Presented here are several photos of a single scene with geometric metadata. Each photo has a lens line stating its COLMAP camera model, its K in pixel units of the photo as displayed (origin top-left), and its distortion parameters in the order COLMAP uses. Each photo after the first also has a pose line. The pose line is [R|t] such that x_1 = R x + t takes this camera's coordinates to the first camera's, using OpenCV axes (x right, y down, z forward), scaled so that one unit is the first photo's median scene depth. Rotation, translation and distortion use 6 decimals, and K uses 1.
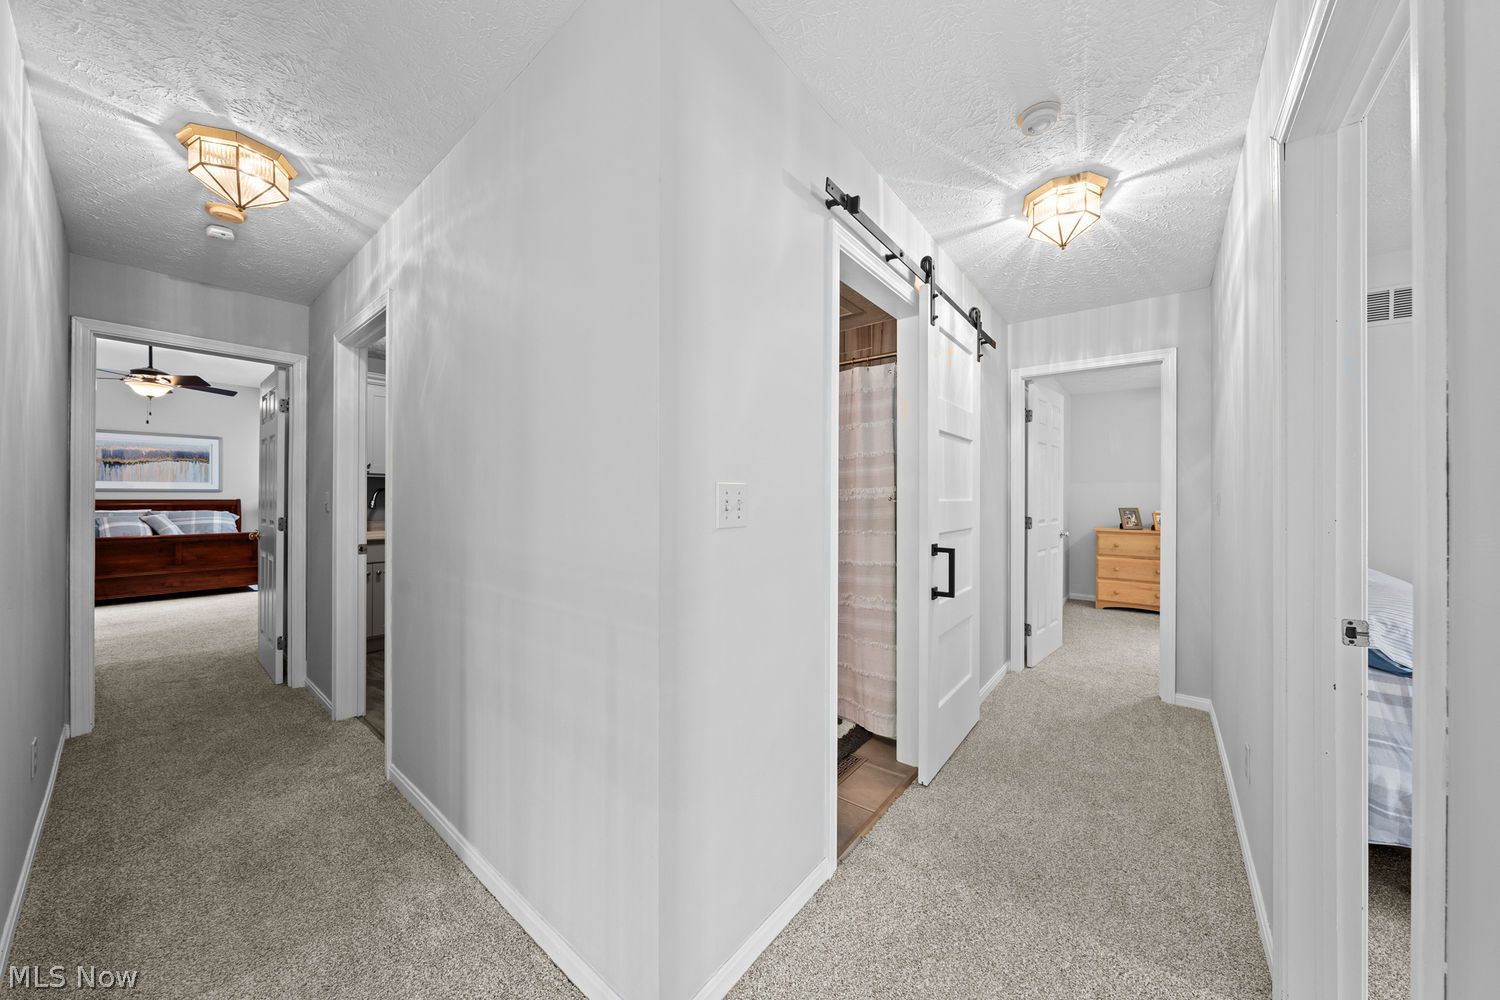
lens RADIAL K [[504.7, 0, 757.5], [0, 504.7, 498.2], [0, 0, 1]] dist [-0.000022, 0.000019]
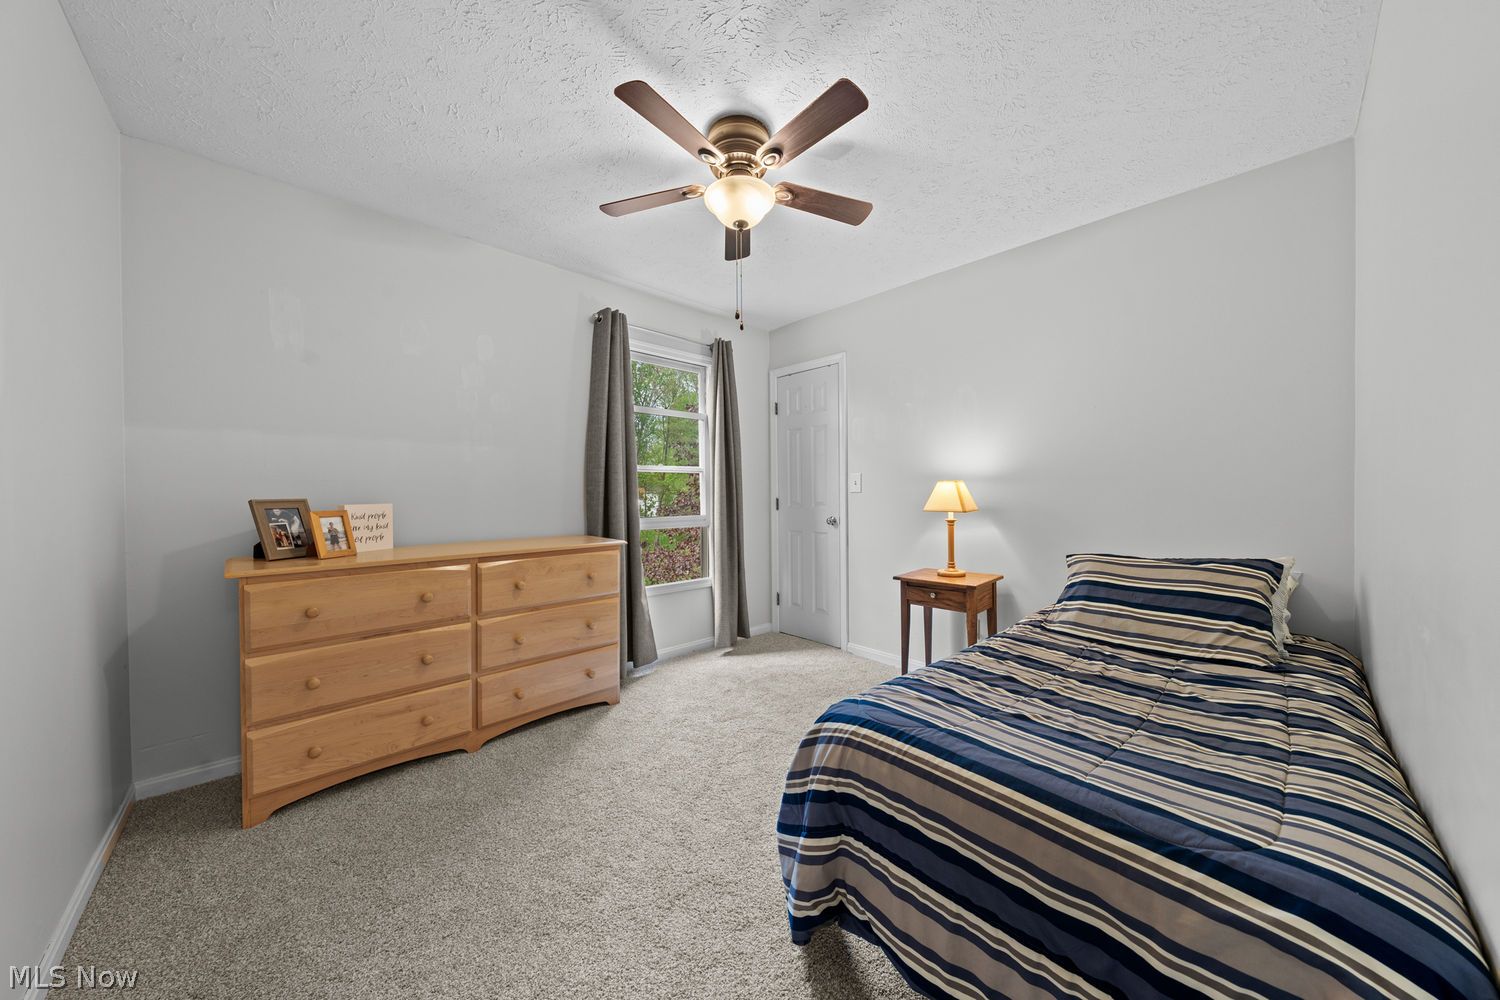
lens RADIAL K [[504.7, 0, 757.5], [0, 504.7, 498.2], [0, 0, 1]] dist [-0.000022, 0.000019]
pose [[0.140546, -0.020117, 0.989870, 0.425300], [0.007286, 0.999787, 0.019285, 0.012765], [-0.990047, 0.004502, 0.140662, 0.663560]]
